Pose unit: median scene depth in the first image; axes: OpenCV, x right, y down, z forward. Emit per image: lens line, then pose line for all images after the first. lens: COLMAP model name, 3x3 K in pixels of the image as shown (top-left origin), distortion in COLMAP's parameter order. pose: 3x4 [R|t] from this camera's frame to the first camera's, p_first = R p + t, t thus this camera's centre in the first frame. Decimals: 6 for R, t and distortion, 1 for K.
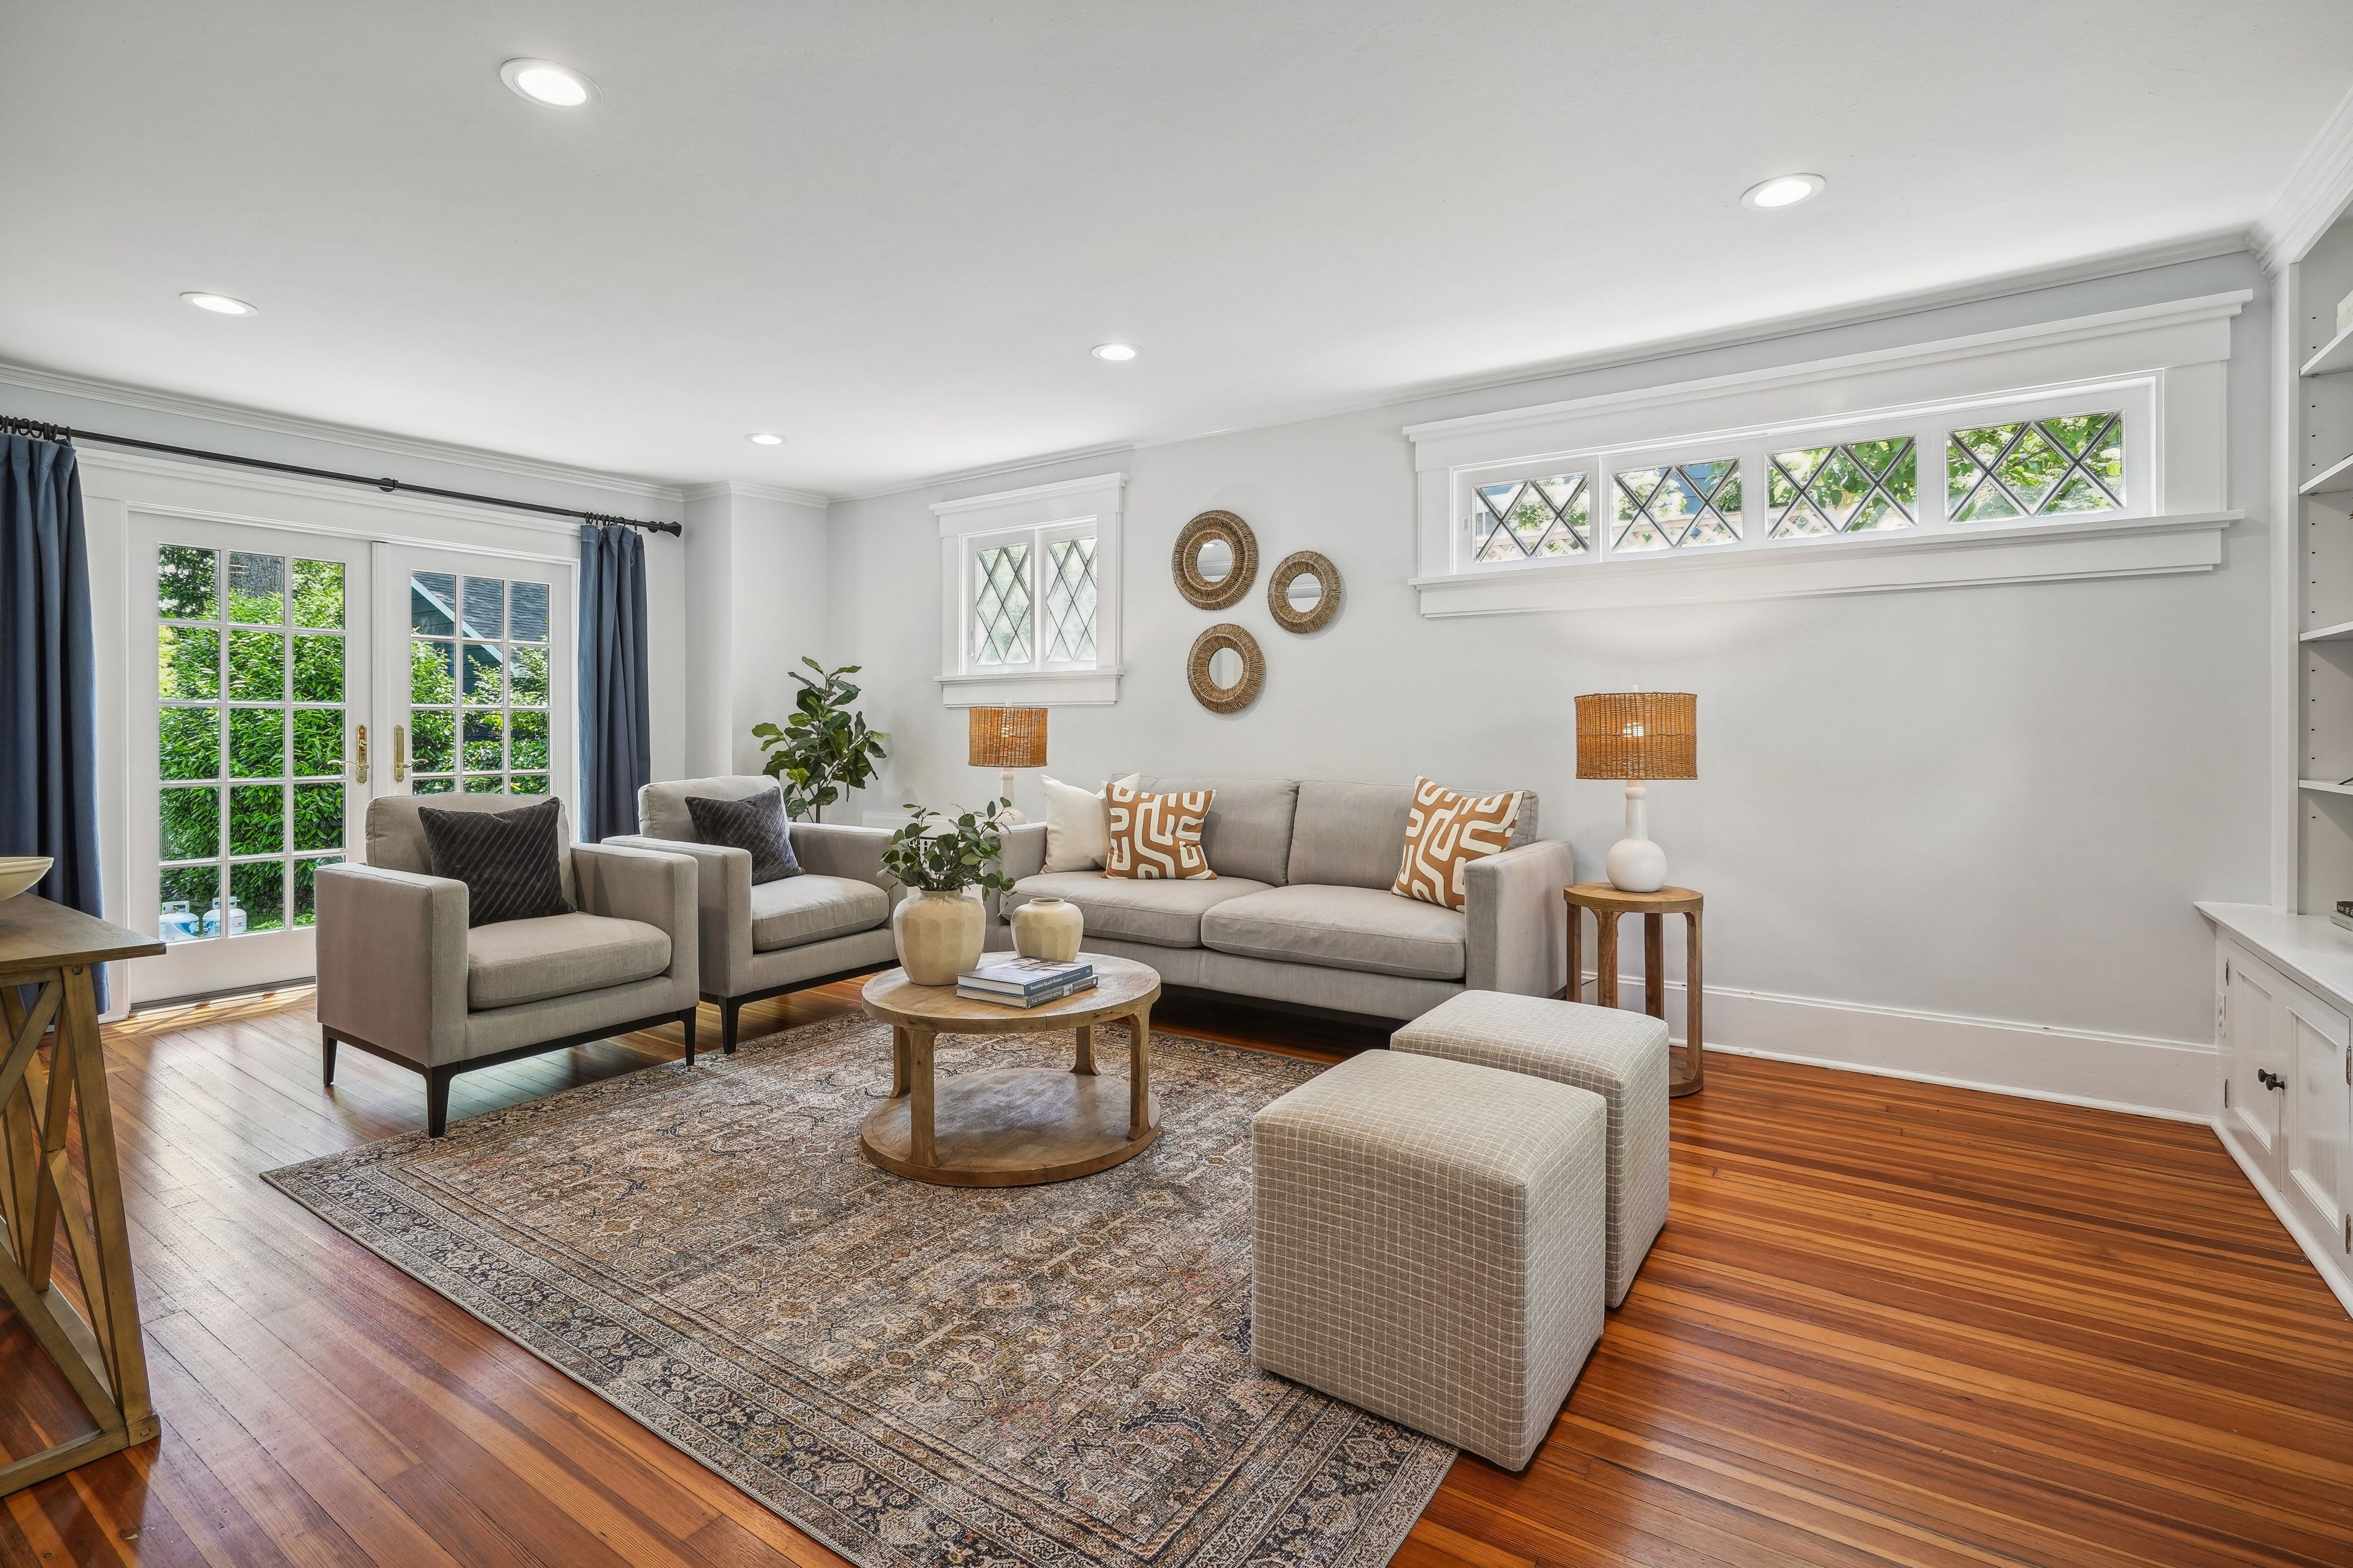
lens RADIAL K [[1087.5, 0, 1187.0], [0, 1087.5, 732.8], [0, 0, 1]] dist [-0.004801, -0.000484]
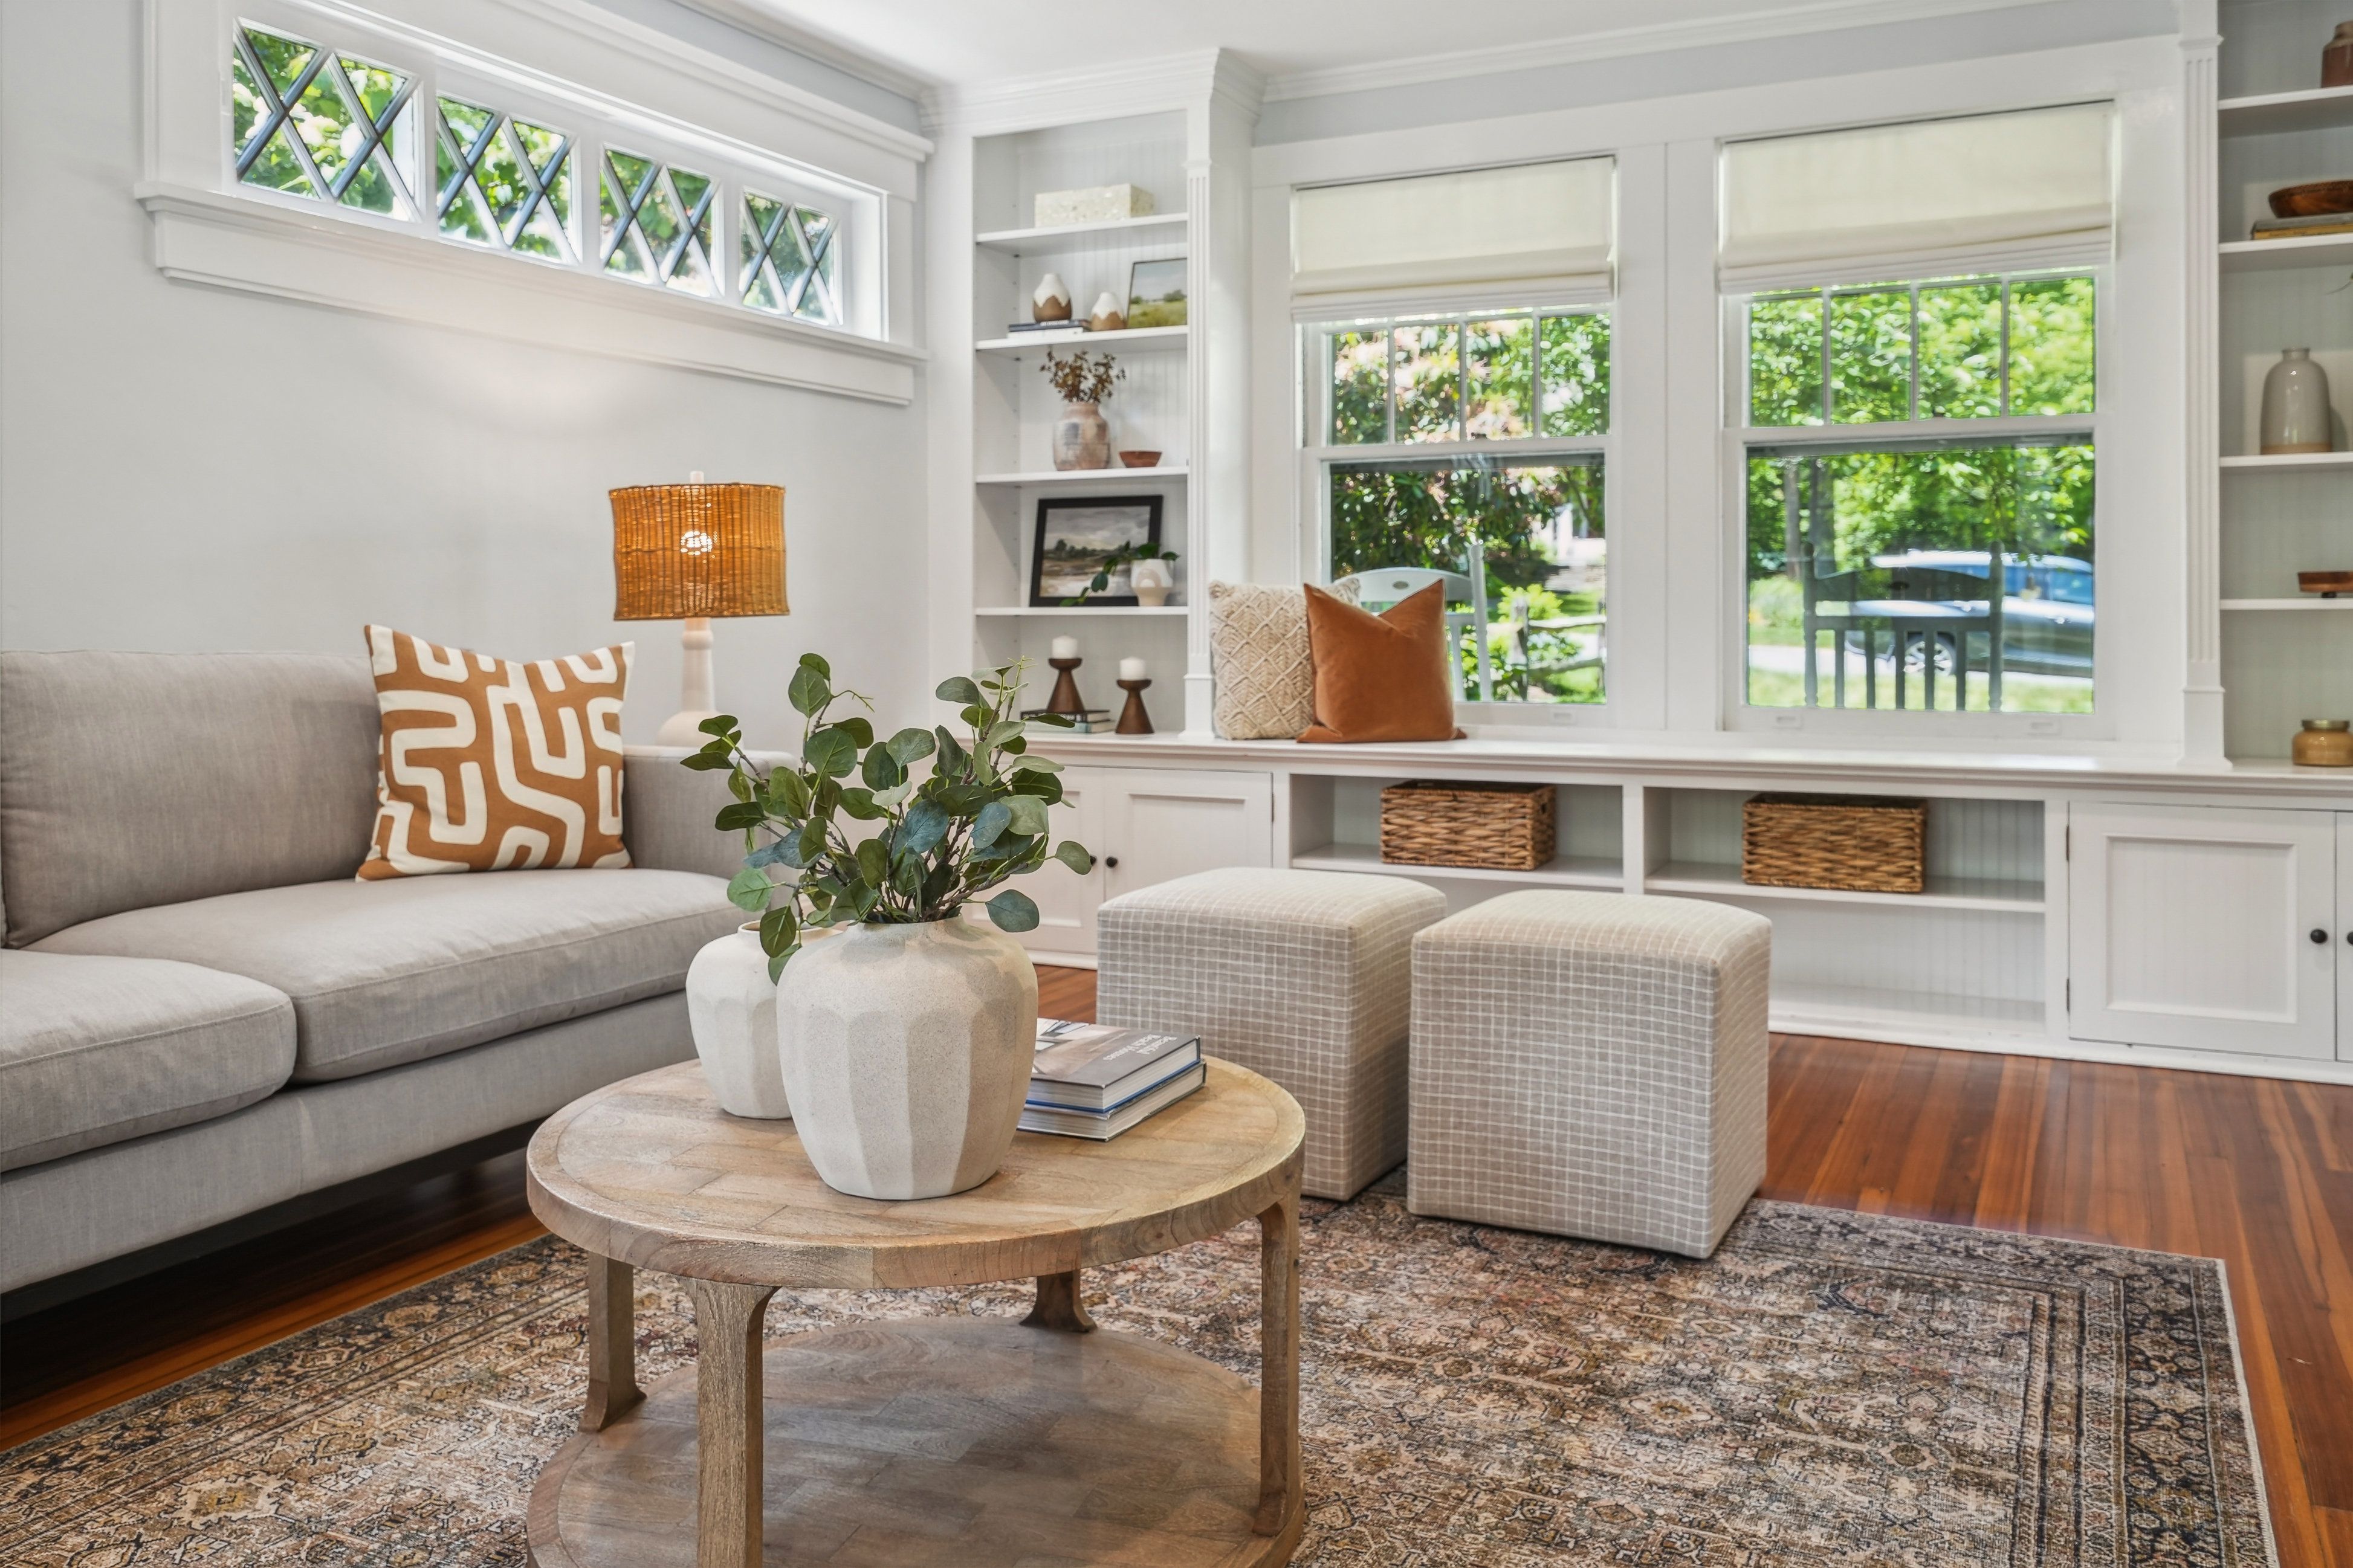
lens RADIAL K [[1888.7, 0, 1128.8], [0, 1888.7, 649.0], [0, 0, 1]] dist [-0.021457, -0.000759]
pose [[-0.110071, -0.013424, 0.993833, -1.039291], [0.015080, 0.999771, 0.015175, 0.069852], [-0.993809, 0.016657, -0.109843, 1.259074]]
